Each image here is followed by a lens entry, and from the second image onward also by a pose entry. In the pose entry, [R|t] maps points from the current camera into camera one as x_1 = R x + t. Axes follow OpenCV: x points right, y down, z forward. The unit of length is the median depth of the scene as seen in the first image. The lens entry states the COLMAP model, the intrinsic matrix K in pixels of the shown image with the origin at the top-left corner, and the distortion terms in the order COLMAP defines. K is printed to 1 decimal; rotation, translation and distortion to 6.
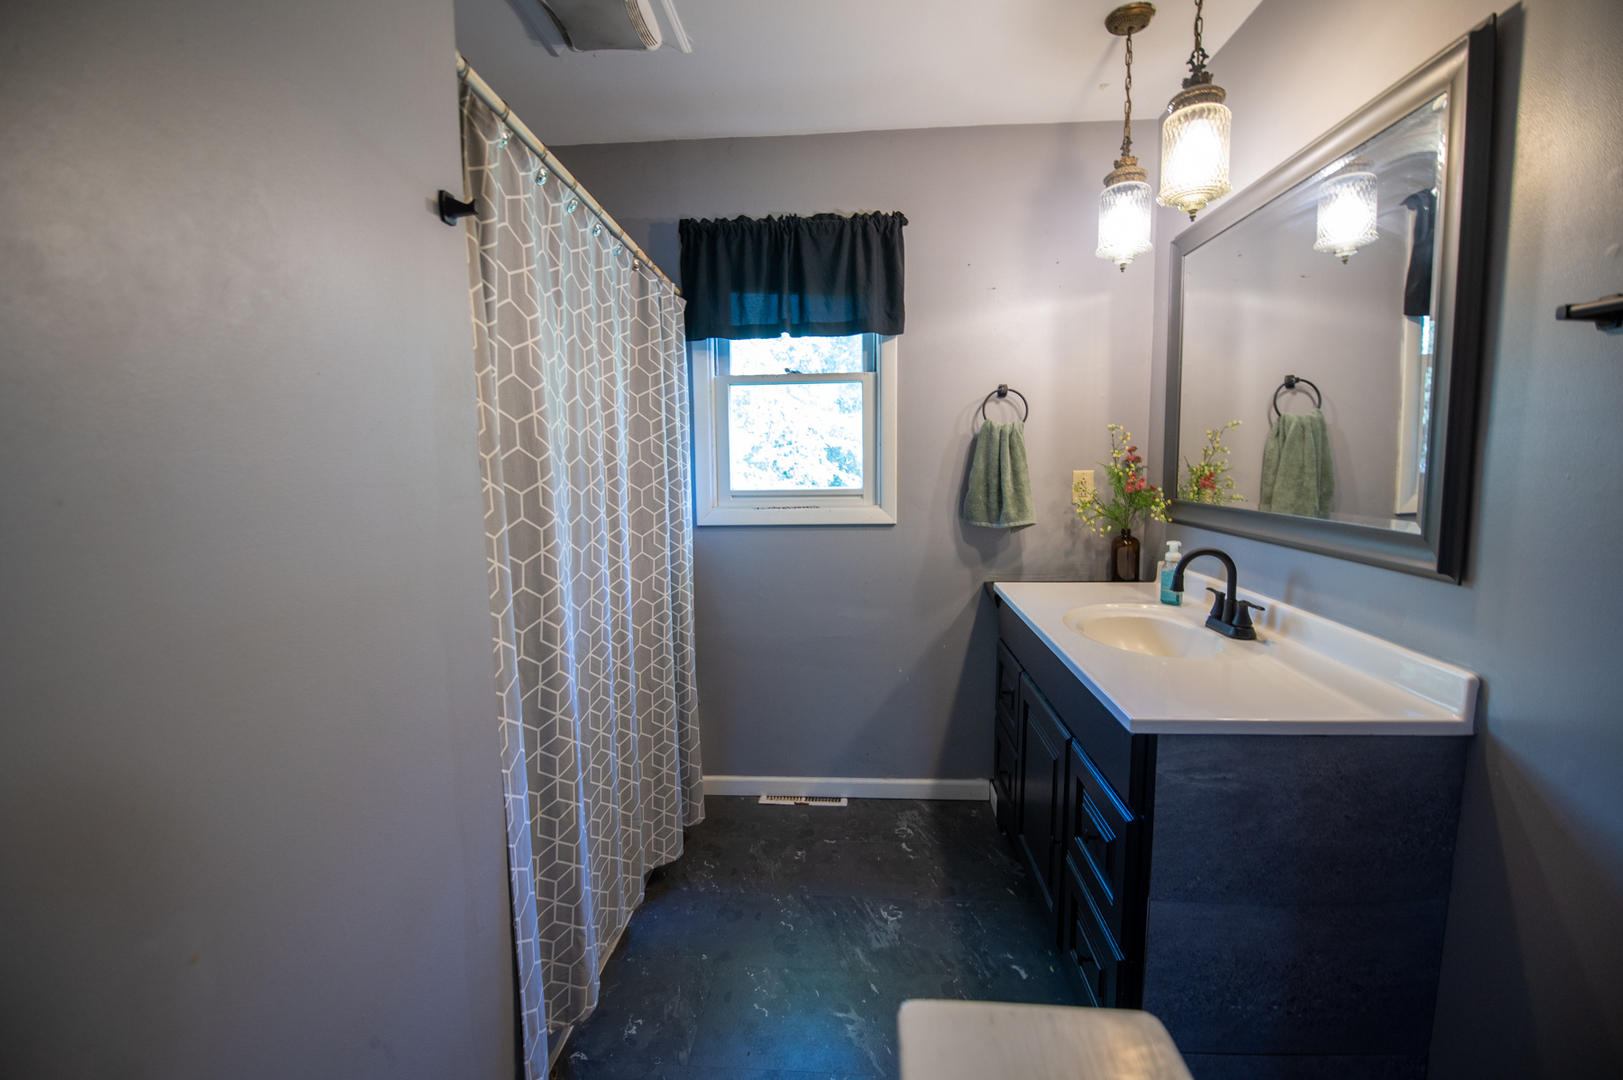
lens RADIAL K [[698.3, 0, 816.2], [0, 698.3, 535.8], [0, 0, 1]] dist [-0.001452, -0.009610]
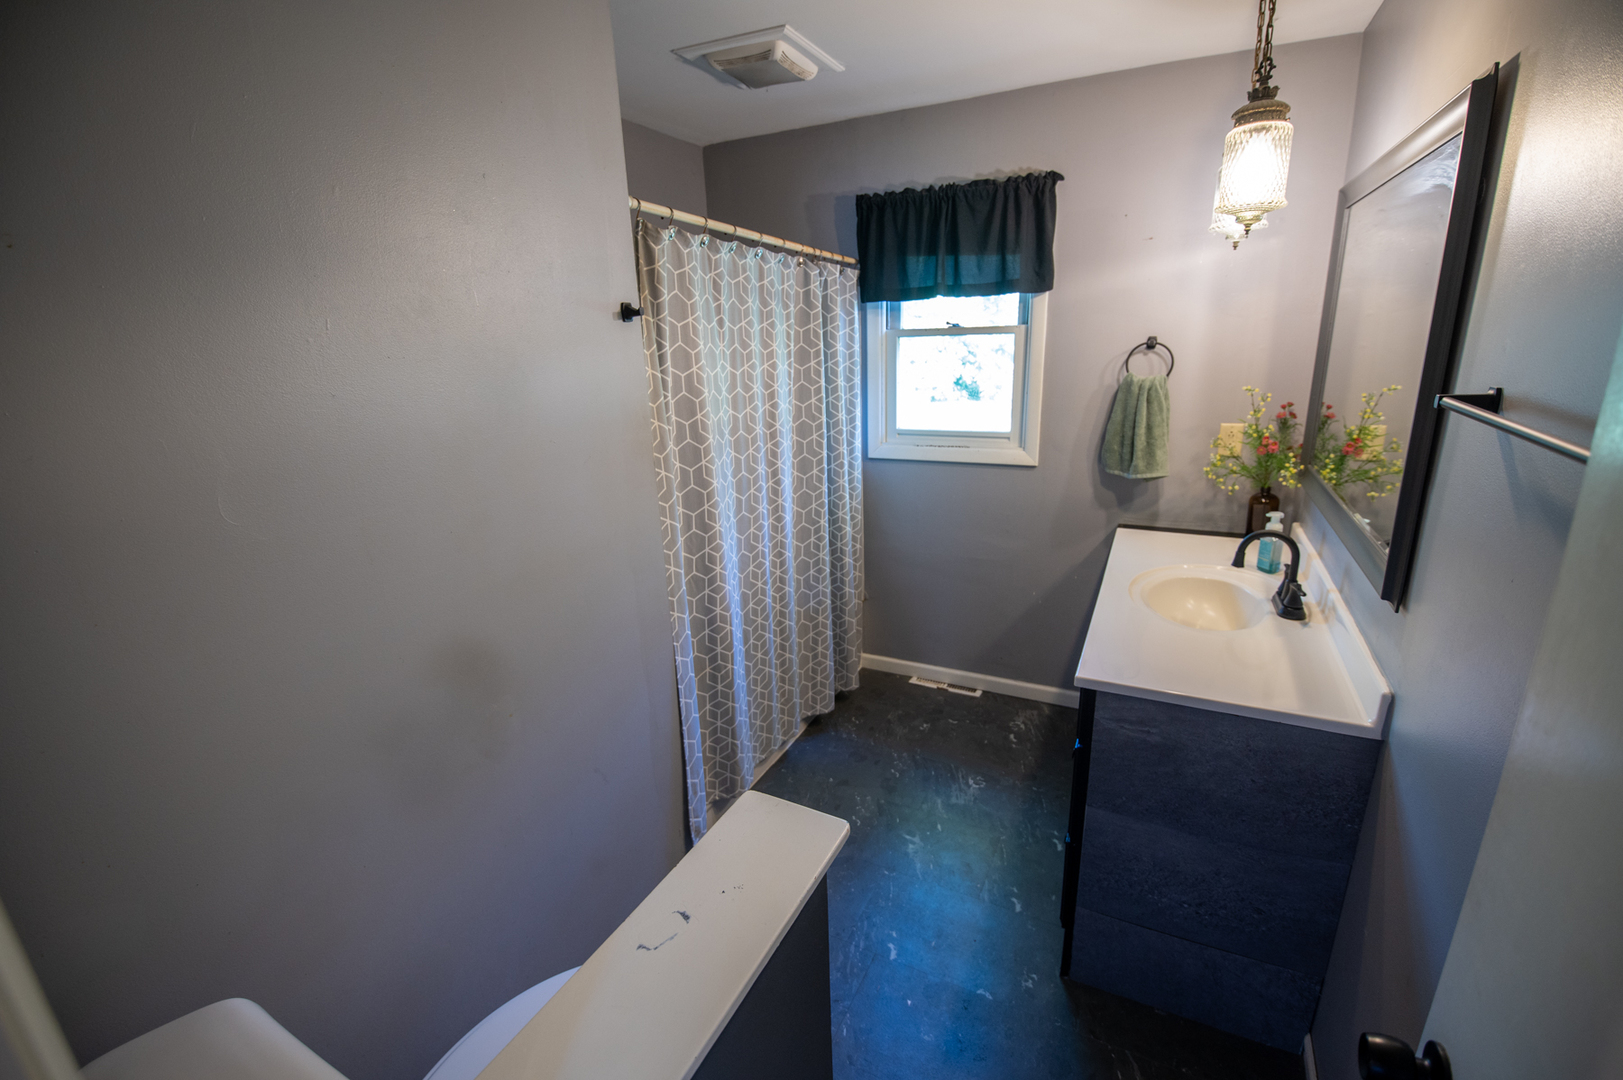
lens RADIAL K [[701.0, 0, 818.3], [0, 701.0, 535.3], [0, 0, 1]] dist [-0.000359, -0.000042]
pose [[0.923925, 0.090251, -0.371775, 0.263320], [-0.020297, 0.981971, 0.187937, -0.134373], [0.382034, -0.166094, 0.909100, -0.197630]]
